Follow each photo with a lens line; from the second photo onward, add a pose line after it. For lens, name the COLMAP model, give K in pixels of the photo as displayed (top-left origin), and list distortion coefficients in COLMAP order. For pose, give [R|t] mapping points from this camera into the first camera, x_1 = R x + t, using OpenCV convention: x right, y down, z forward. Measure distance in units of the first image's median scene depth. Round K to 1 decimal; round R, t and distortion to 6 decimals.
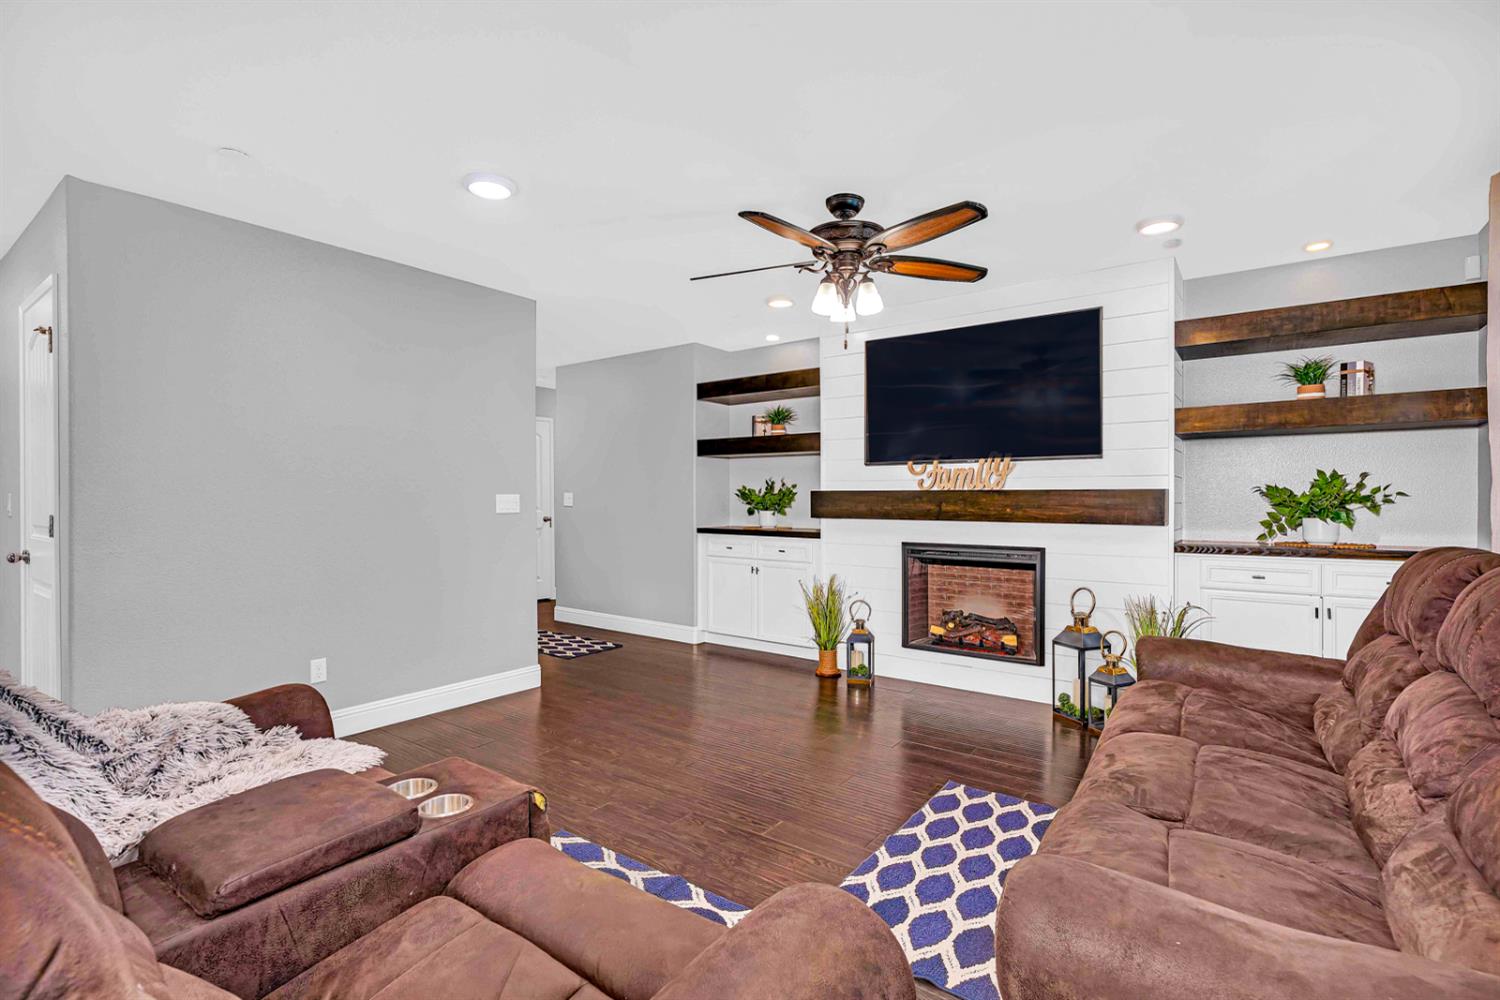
lens RADIAL K [[696.0, 0, 774.4], [0, 696.0, 506.0], [0, 0, 1]] dist [-0.004209, 0.000023]
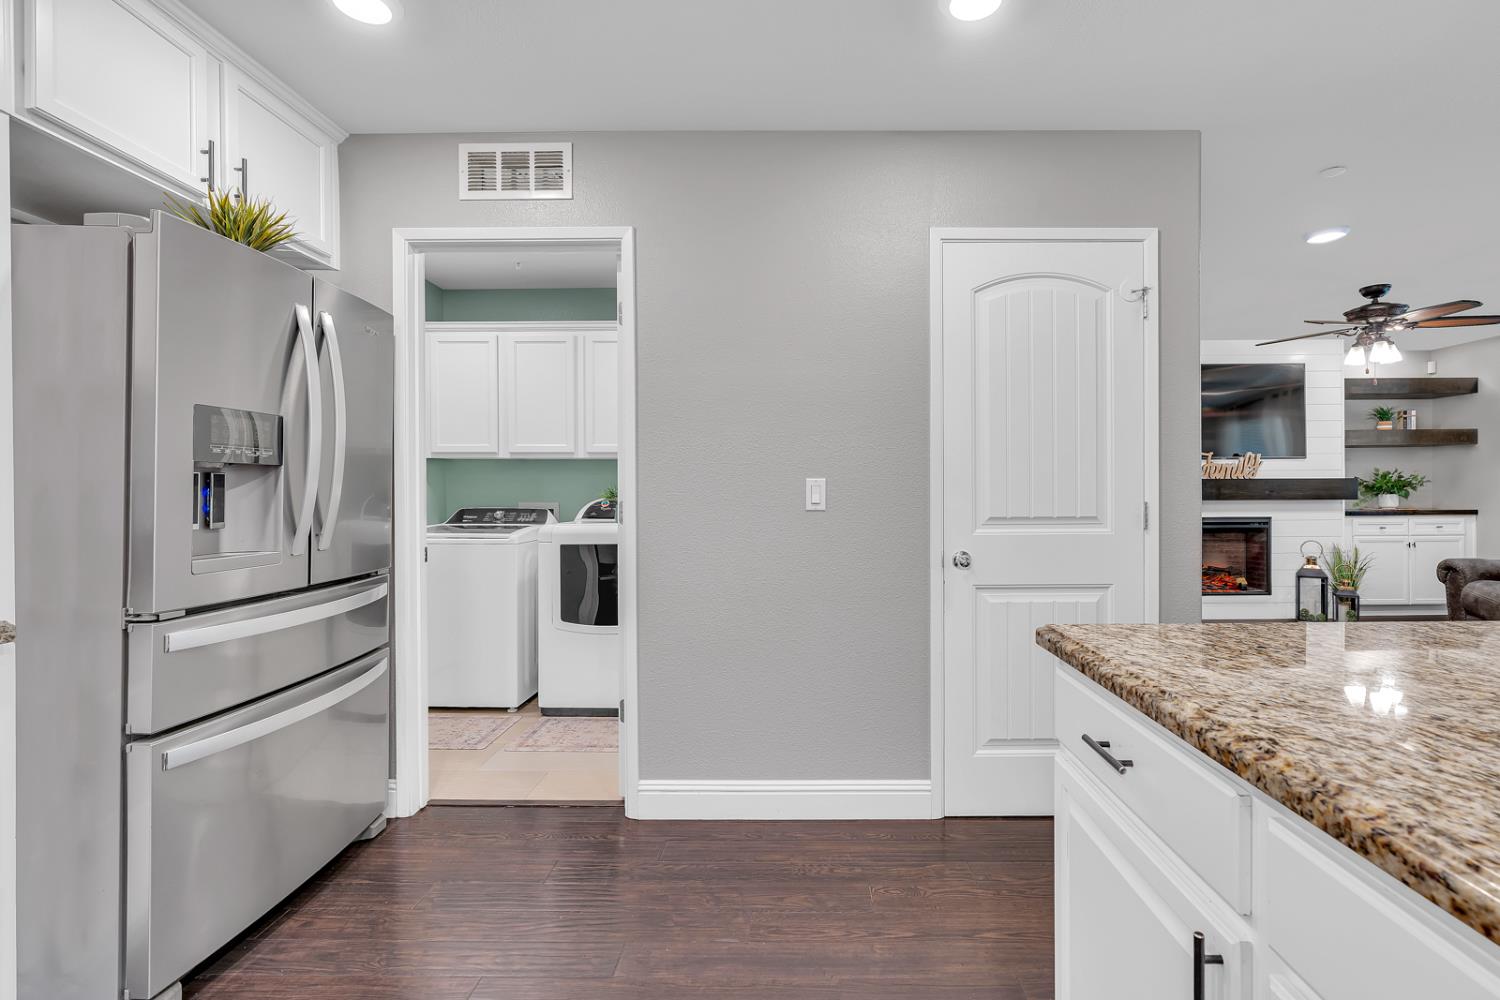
lens RADIAL K [[677.6, 0, 750.0], [0, 677.6, 500.0], [0, 0, 1]] dist [-0.004057, 0.000455]
pose [[0.809920, -0.017668, 0.586275, -1.291452], [0.011081, 0.999829, 0.014822, -0.010239], [-0.586436, -0.005508, 0.809977, 0.434969]]
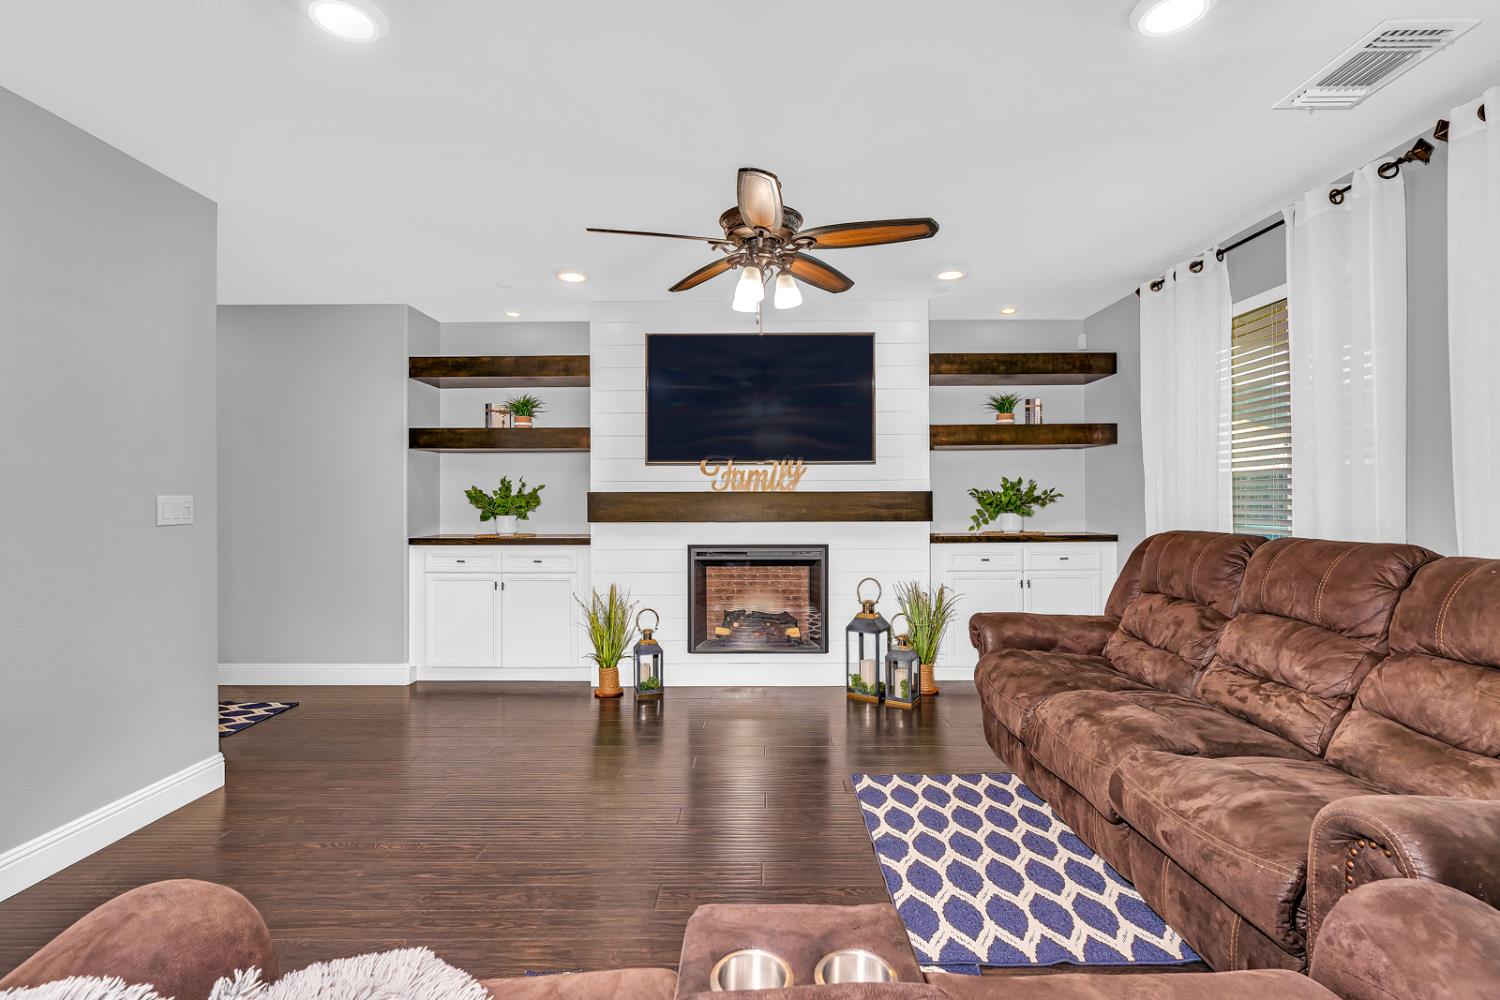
lens RADIAL K [[677.6, 0, 750.0], [0, 677.6, 500.0], [0, 0, 1]] dist [-0.004057, 0.000455]
pose [[0.814403, -0.003676, 0.580288, -0.306404], [0.011412, 0.999888, -0.009682, -0.000667], [-0.580187, 0.014507, 0.814354, 0.182985]]
